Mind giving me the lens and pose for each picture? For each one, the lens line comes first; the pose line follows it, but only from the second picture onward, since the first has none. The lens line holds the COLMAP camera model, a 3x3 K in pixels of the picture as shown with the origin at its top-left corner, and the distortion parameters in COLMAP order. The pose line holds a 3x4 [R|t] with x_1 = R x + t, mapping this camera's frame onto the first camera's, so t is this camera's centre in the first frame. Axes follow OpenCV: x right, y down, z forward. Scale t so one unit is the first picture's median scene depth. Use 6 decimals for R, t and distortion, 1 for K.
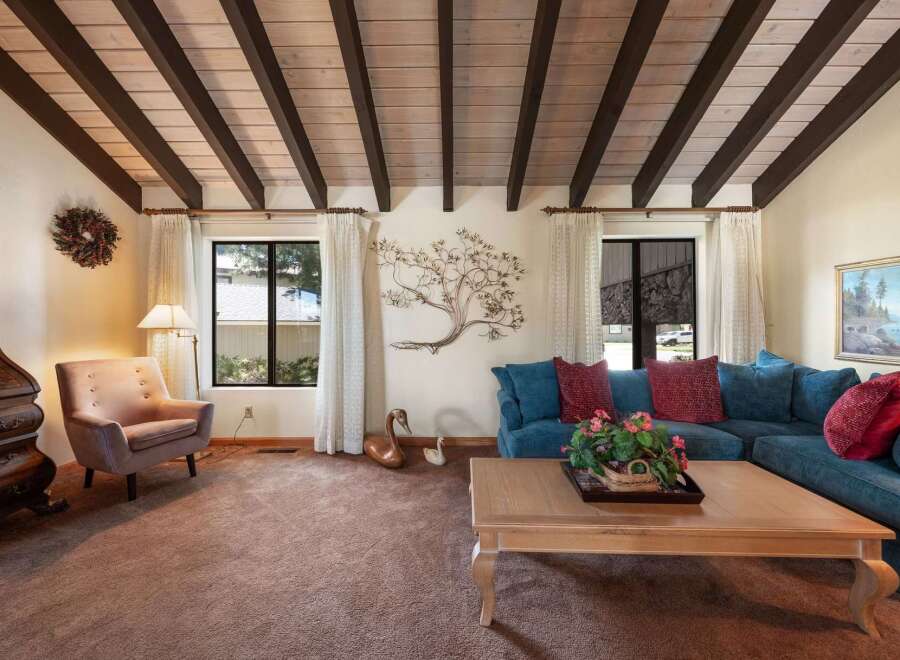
lens RADIAL K [[369.5, 0, 456.8], [0, 369.5, 329.4], [0, 0, 1]] dist [0.001029, -0.000833]
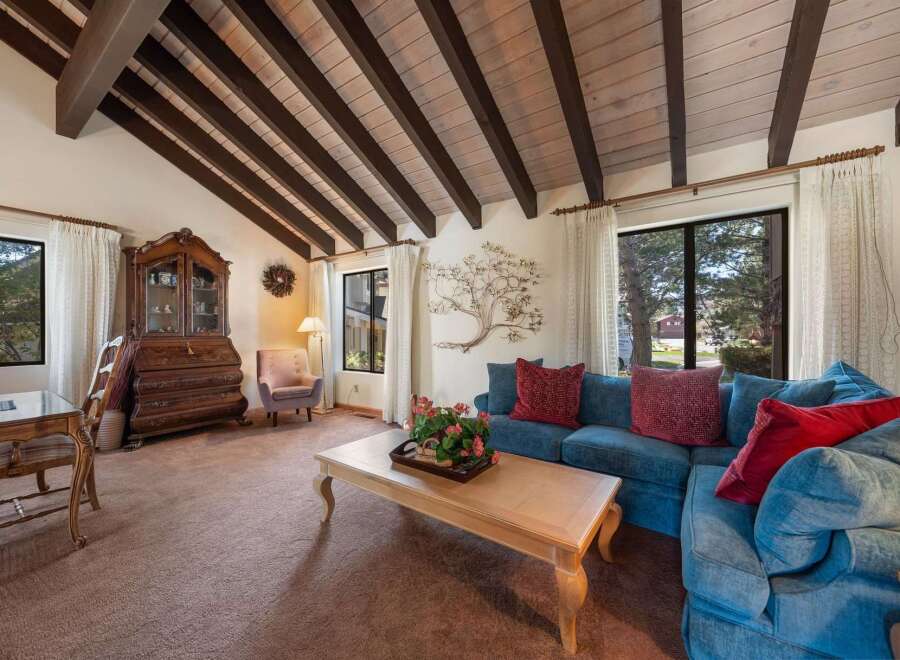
lens RADIAL K [[369.5, 0, 448.6], [0, 369.5, 336.1], [0, 0, 1]] dist [0.001029, -0.000833]
pose [[0.815740, 0.005800, -0.578389, 0.585908], [0.004216, 0.999864, 0.015973, -0.006437], [0.578403, -0.015468, 0.815605, 0.012568]]
